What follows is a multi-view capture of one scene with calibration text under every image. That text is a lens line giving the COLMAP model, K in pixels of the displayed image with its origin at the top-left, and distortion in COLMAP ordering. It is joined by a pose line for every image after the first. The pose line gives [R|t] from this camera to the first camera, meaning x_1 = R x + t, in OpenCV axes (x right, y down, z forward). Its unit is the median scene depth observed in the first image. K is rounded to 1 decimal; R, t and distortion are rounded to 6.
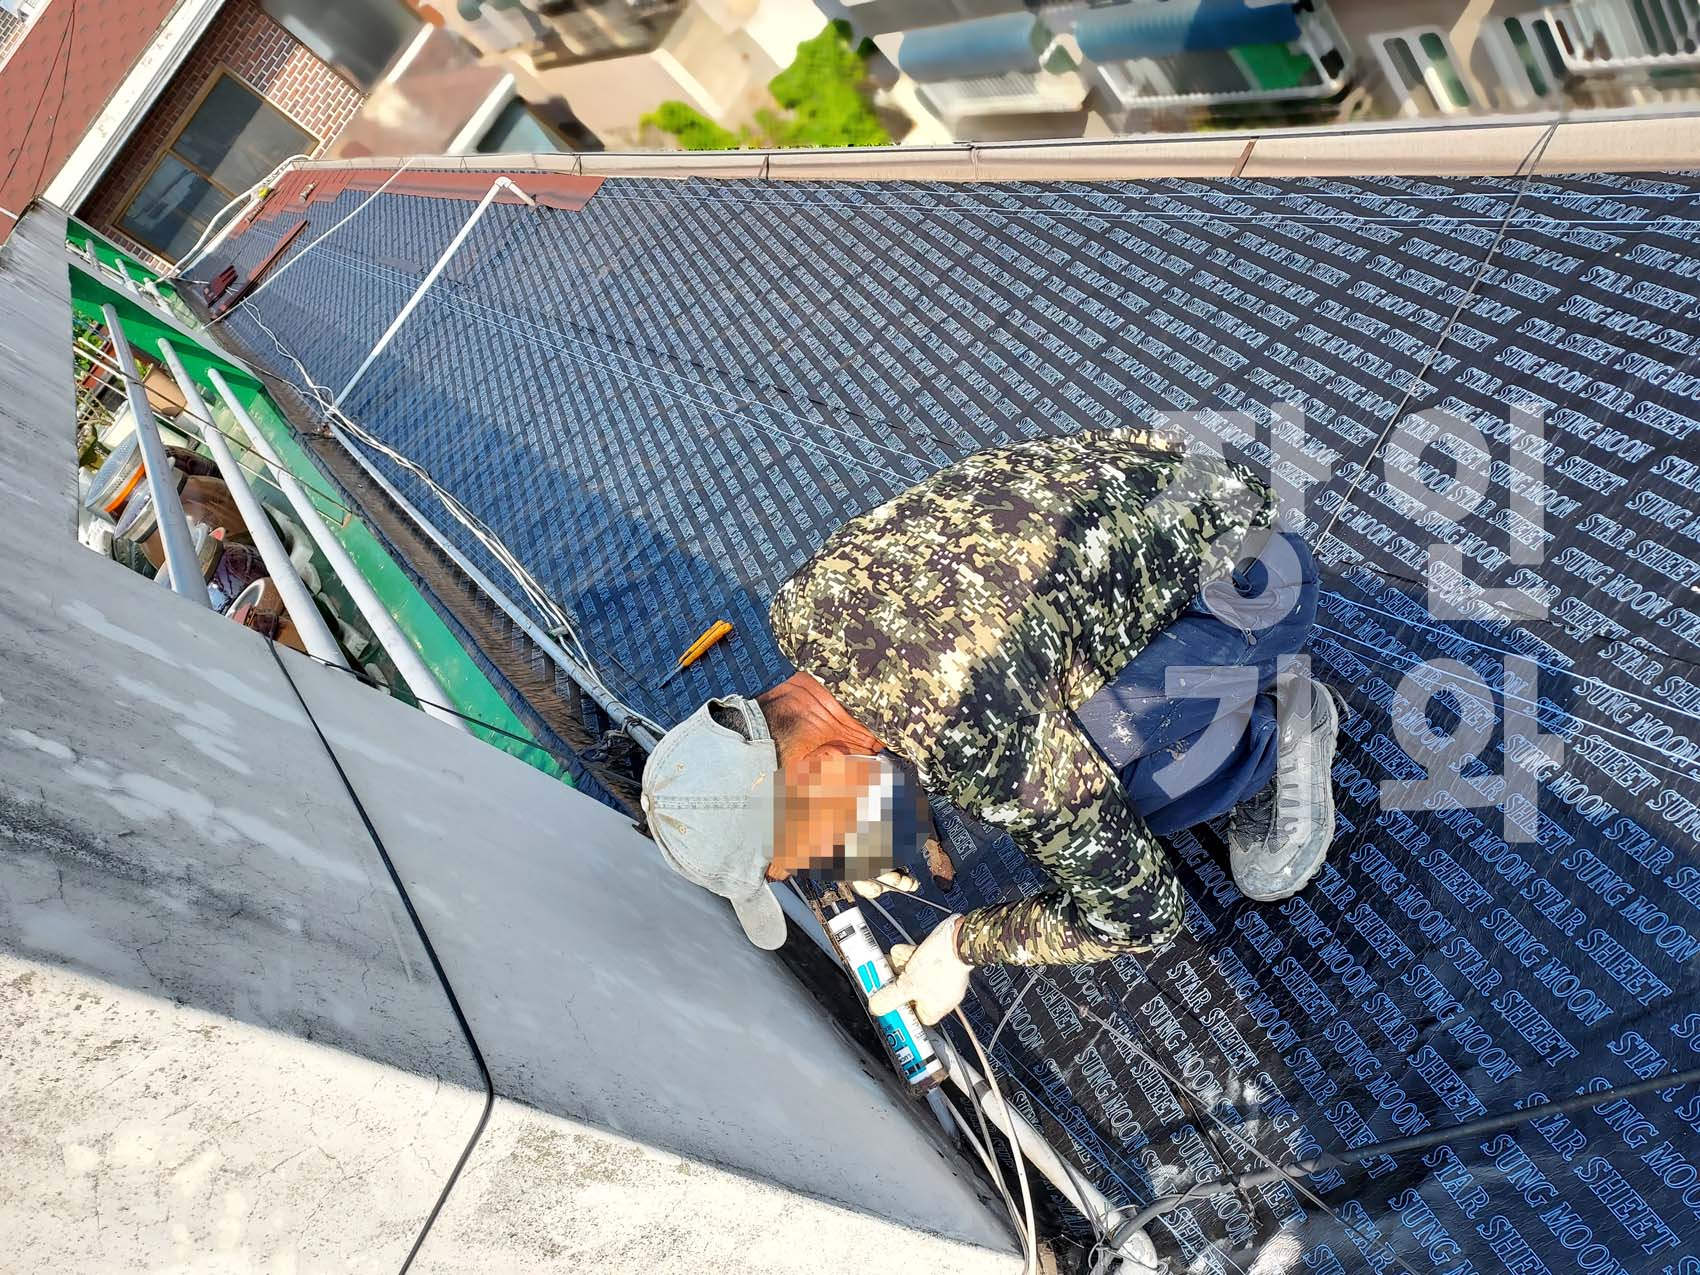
lens RADIAL K [[1219.5, 0, 851.8], [0, 1219.5, 641.3], [0, 0, 1]] dist [0.002624, 0.000251]
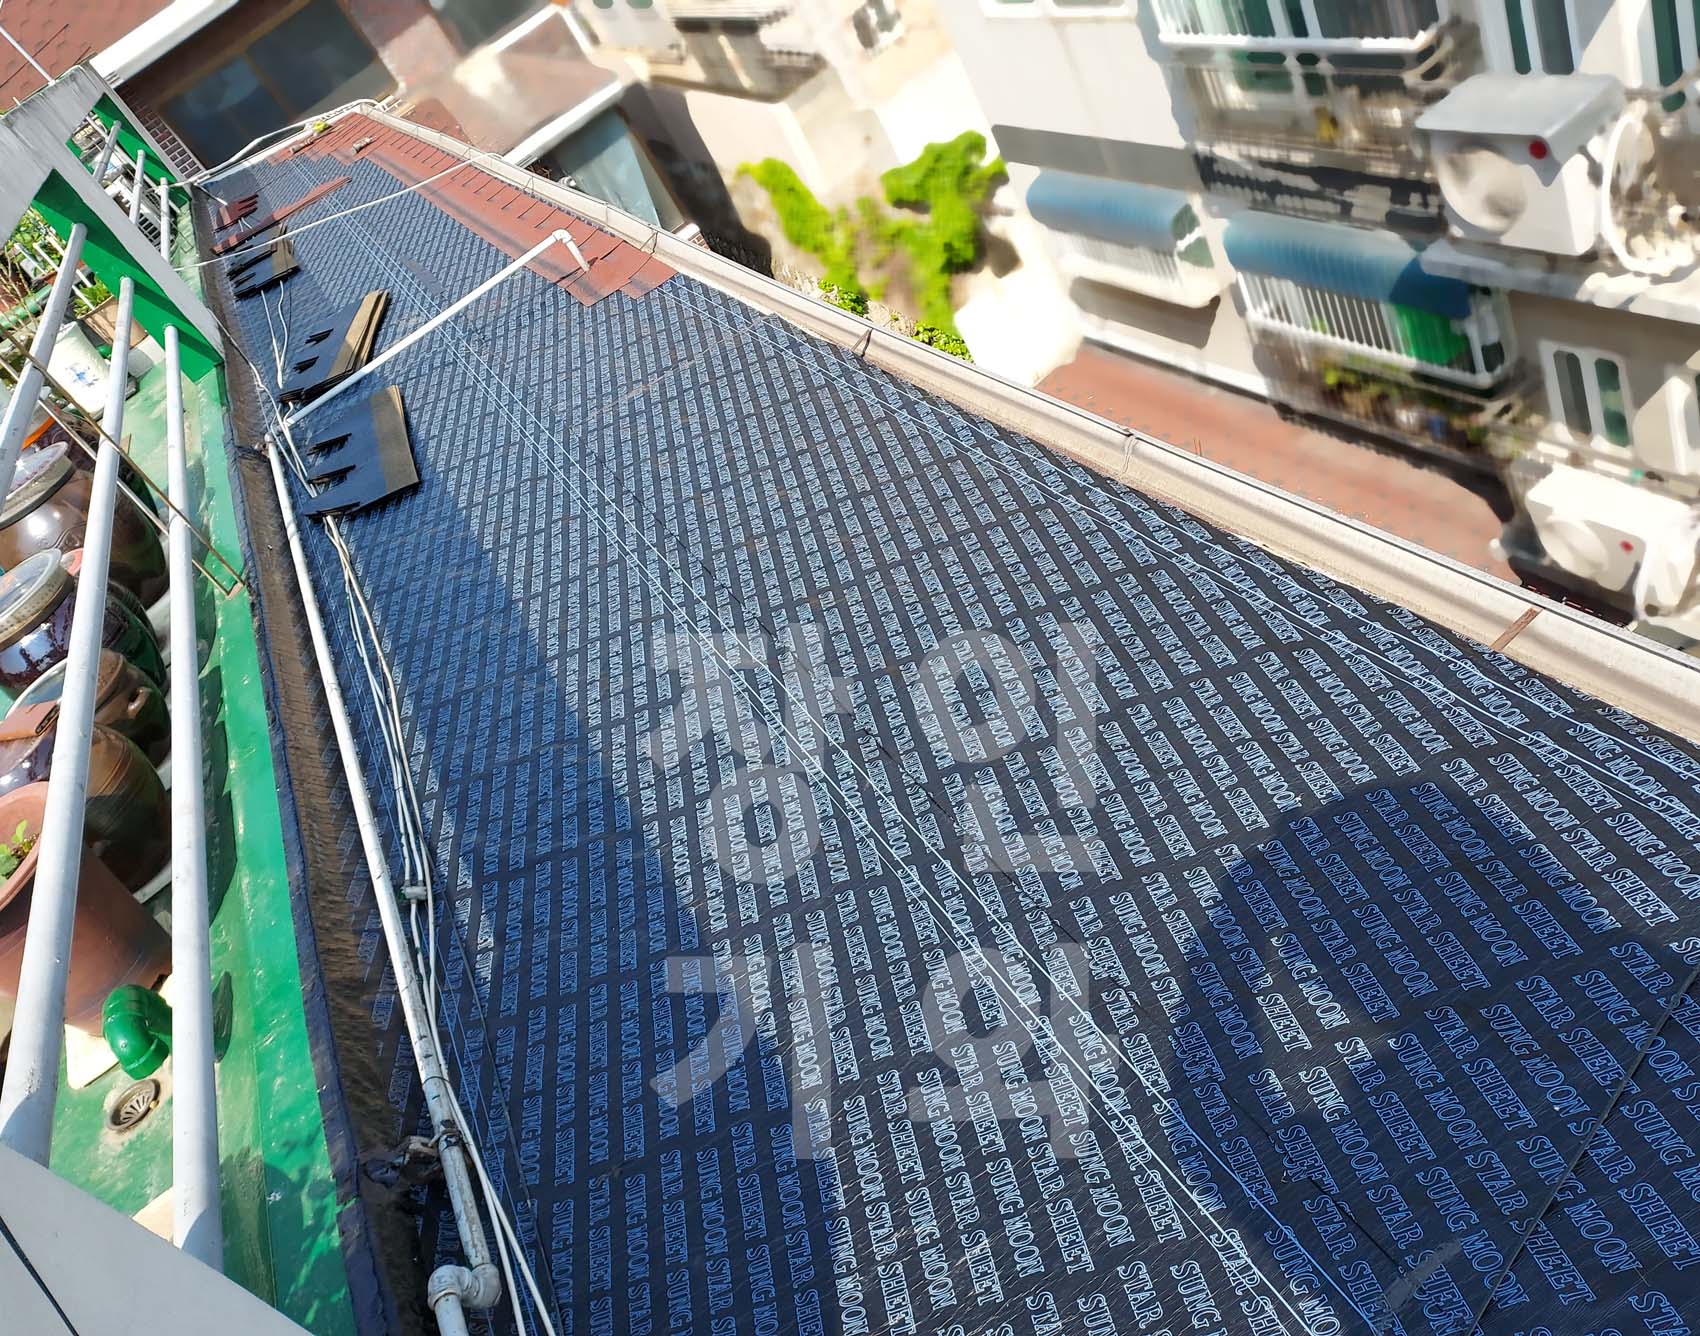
lens RADIAL K [[1333.2, 0, 778.9], [0, 1333.2, 663.9], [0, 0, 1]] dist [0.050688, -0.086322]
pose [[0.949948, 0.311565, -0.022935, -0.024119], [-0.312407, 0.947540, -0.067599, -0.067804], [0.000671, 0.071381, 0.997449, 0.077973]]
